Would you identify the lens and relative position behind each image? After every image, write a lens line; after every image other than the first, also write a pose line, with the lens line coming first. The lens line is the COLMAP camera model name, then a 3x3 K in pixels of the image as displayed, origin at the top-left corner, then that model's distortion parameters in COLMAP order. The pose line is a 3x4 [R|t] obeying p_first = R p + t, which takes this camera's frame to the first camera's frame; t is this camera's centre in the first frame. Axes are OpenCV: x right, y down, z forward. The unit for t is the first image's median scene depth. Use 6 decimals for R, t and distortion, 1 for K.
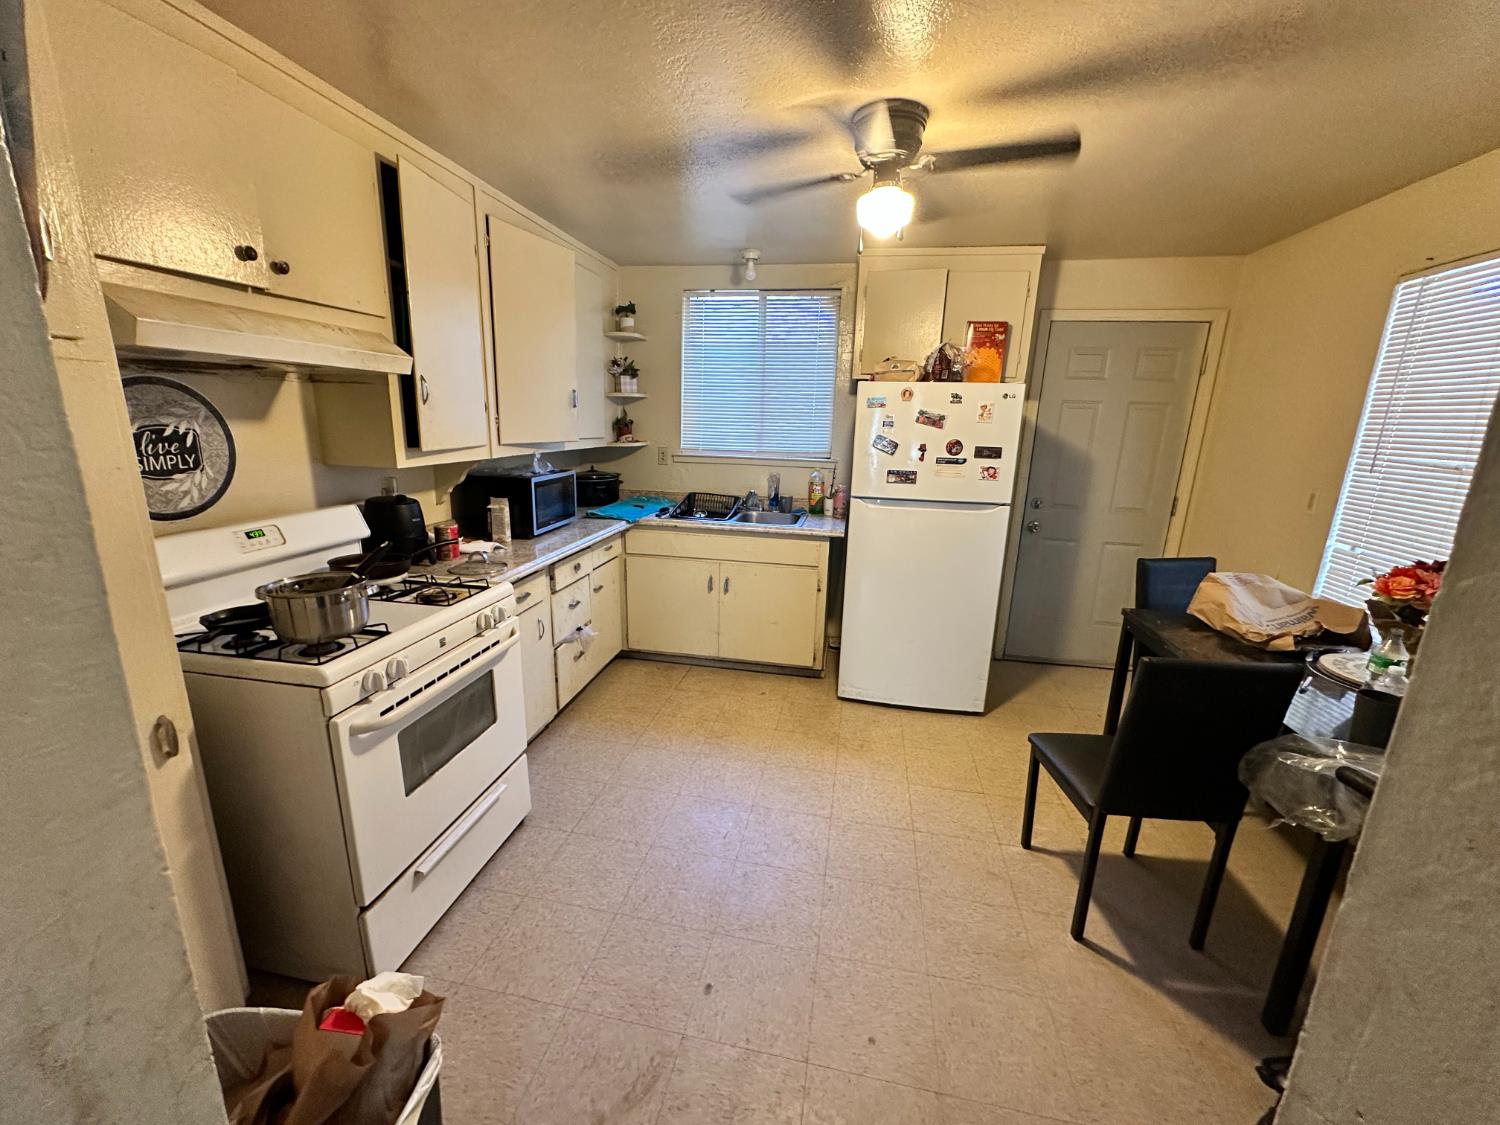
lens RADIAL K [[597.4, 0, 750.0], [0, 597.4, 562.5], [0, 0, 1]] dist [-0.000511, -0.000019]
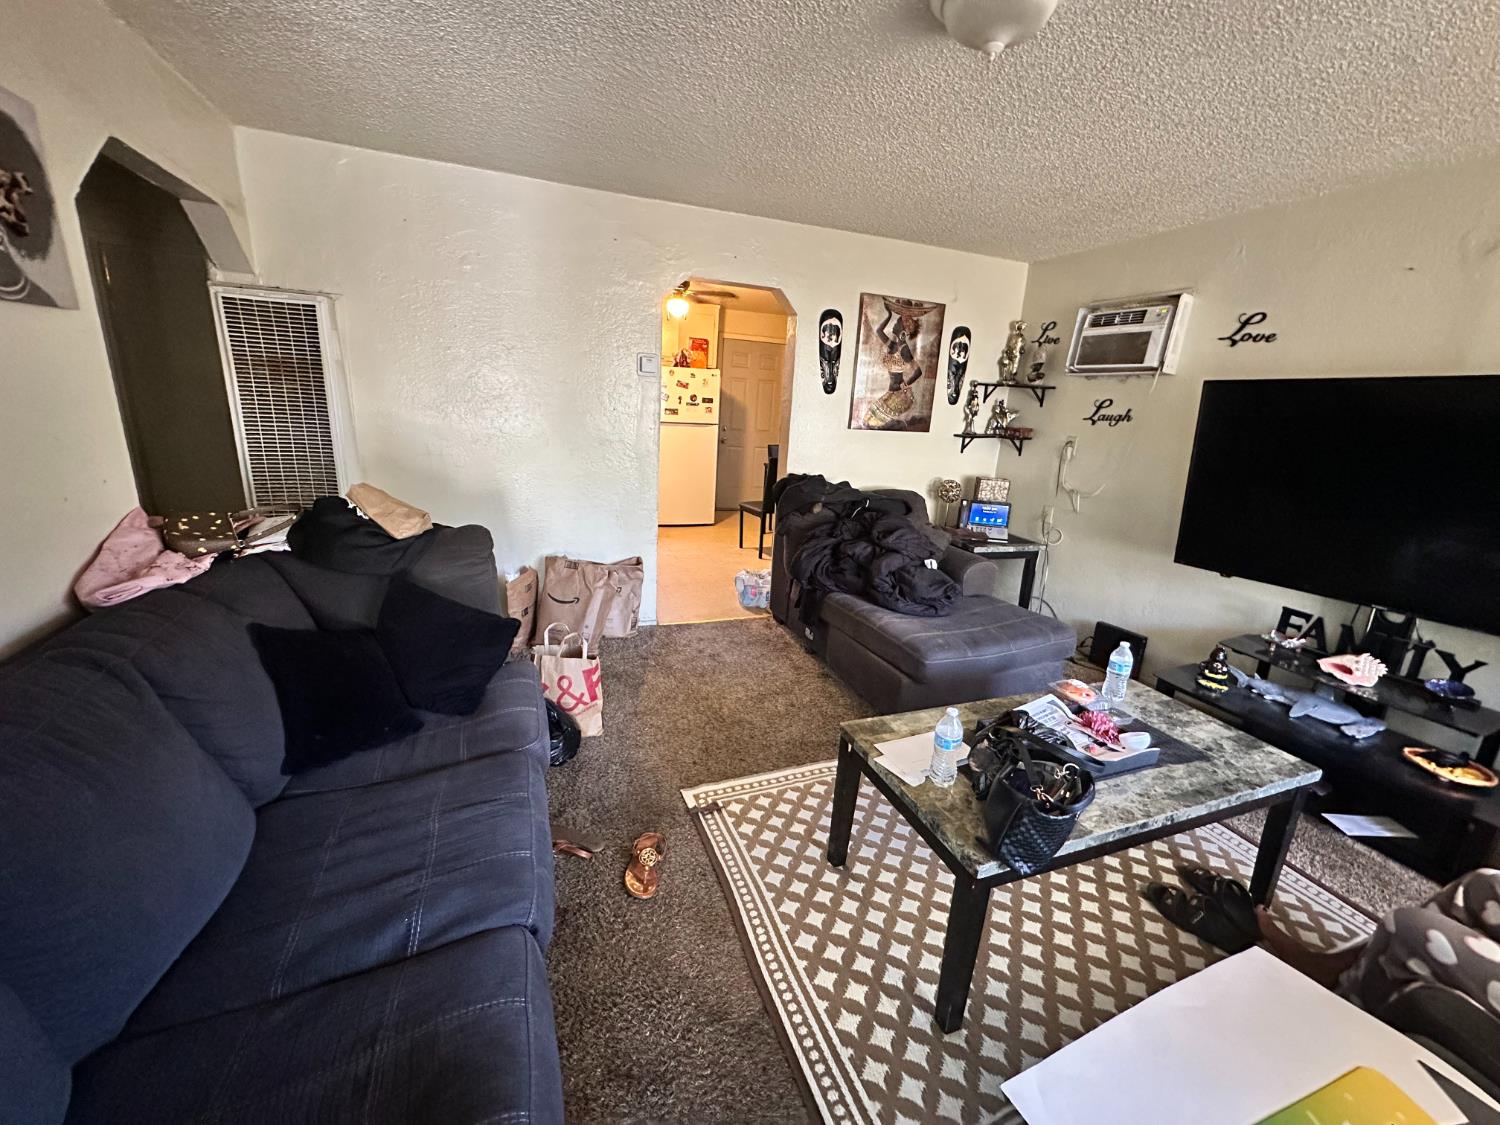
lens RADIAL K [[597.4, 0, 750.0], [0, 597.4, 562.5], [0, 0, 1]] dist [-0.000511, -0.000019]
pose [[0.863175, -0.117214, 0.491110, -0.614722], [0.094397, 0.992993, 0.071087, 0.266125], [-0.496001, -0.015001, 0.868192, -0.998843]]
